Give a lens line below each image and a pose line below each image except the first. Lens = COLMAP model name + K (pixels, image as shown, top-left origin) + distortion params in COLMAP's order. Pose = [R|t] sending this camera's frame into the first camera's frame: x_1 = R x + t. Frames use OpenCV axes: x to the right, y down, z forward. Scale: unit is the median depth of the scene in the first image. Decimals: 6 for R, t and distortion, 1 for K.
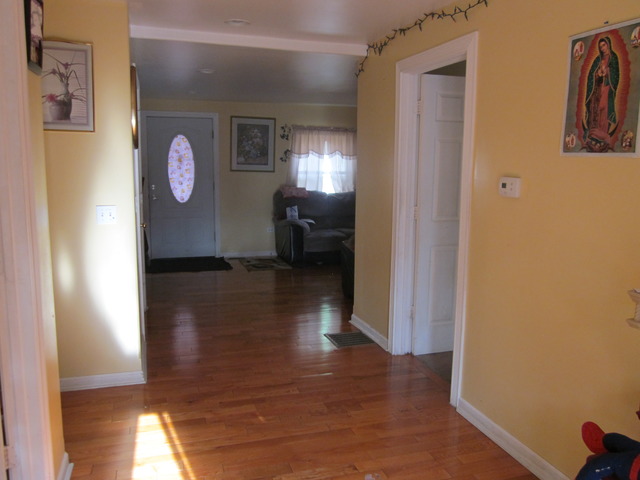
lens RADIAL K [[532.3, 0, 314.8], [0, 532.3, 240.6], [0, 0, 1]] dist [-0.049710, 0.020618]
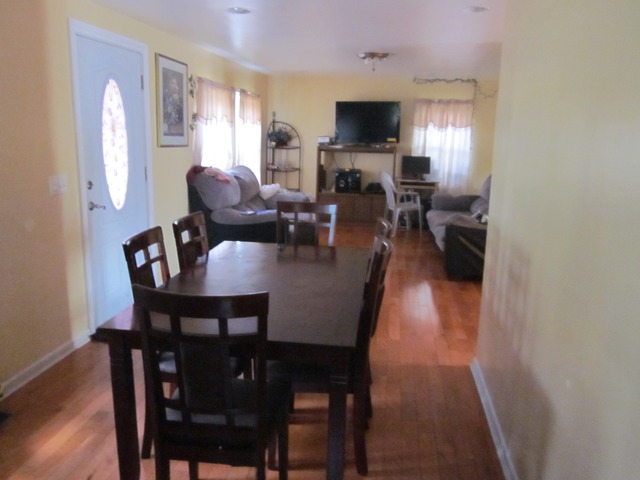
lens RADIAL K [[532.3, 0, 319.3], [0, 532.3, 239.5], [0, 0, 1]] dist [-0.049710, 0.020618]
pose [[0.436084, -0.180649, 0.881587, -0.619598], [0.113517, 0.982861, 0.145249, -0.093716], [-0.892717, 0.036735, 0.449117, 0.569786]]
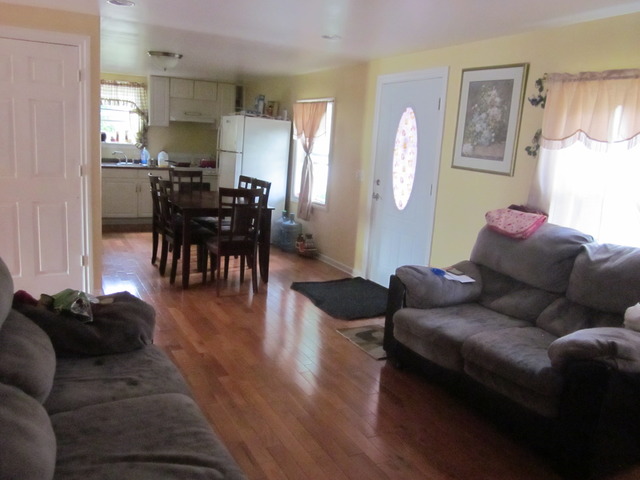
lens RADIAL K [[532.3, 0, 318.1], [0, 532.3, 242.0], [0, 0, 1]] dist [-0.049710, 0.020618]
pose [[0.163520, 0.182873, -0.969443, 0.380883], [-0.204107, 0.967679, 0.148112, -0.107632], [0.965195, 0.173651, 0.195561, 0.757676]]
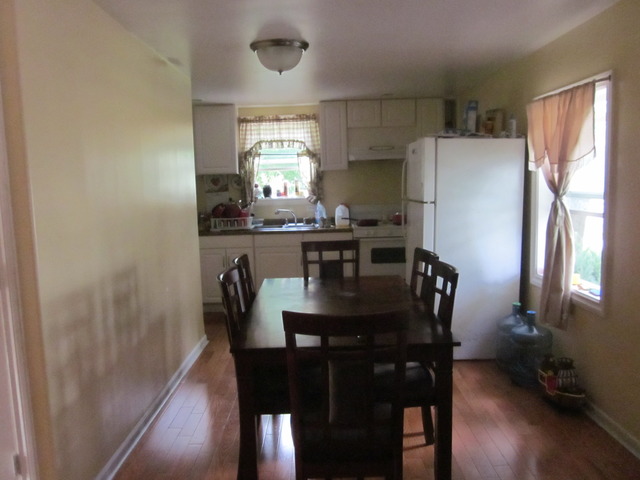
lens RADIAL K [[532.3, 0, 319.5], [0, 532.3, 241.8], [0, 0, 1]] dist [-0.049710, 0.020618]
pose [[-0.306094, 0.106875, -0.945983, -0.011869], [-0.112469, 0.982660, 0.147411, -0.119427], [0.945334, 0.151516, -0.288766, 0.830668]]
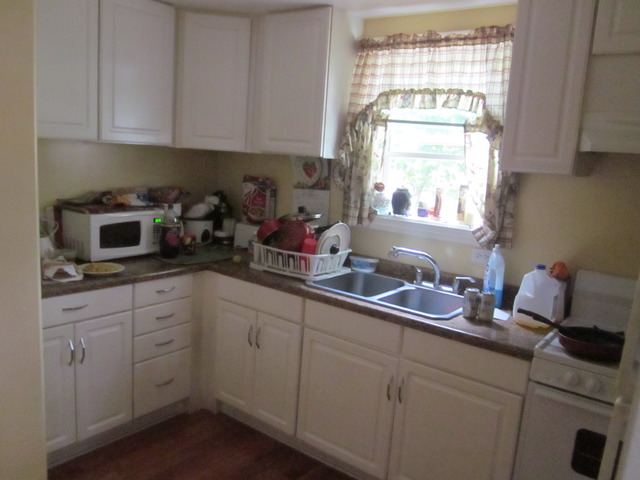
lens RADIAL K [[532.3, 0, 319.4], [0, 532.3, 241.9], [0, 0, 1]] dist [-0.049710, 0.020618]
pose [[-0.816775, 0.033017, -0.576011, -0.495860], [-0.159177, 0.946719, 0.279976, -0.136003], [0.554564, 0.320365, -0.768000, 0.777086]]
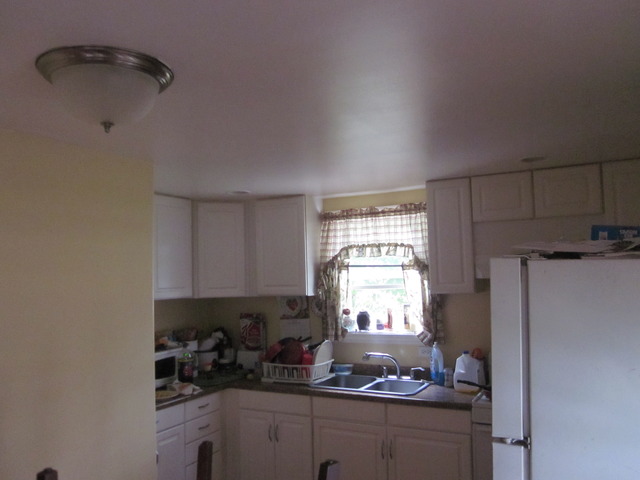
lens RADIAL K [[532.3, 0, 319.9], [0, 532.3, 243.2], [0, 0, 1]] dist [-0.049710, 0.020618]
pose [[-0.713243, -0.034395, -0.700073, -0.355342], [-0.084153, 0.995773, 0.036813, -0.159826], [0.695847, 0.085170, -0.713122, 0.852666]]
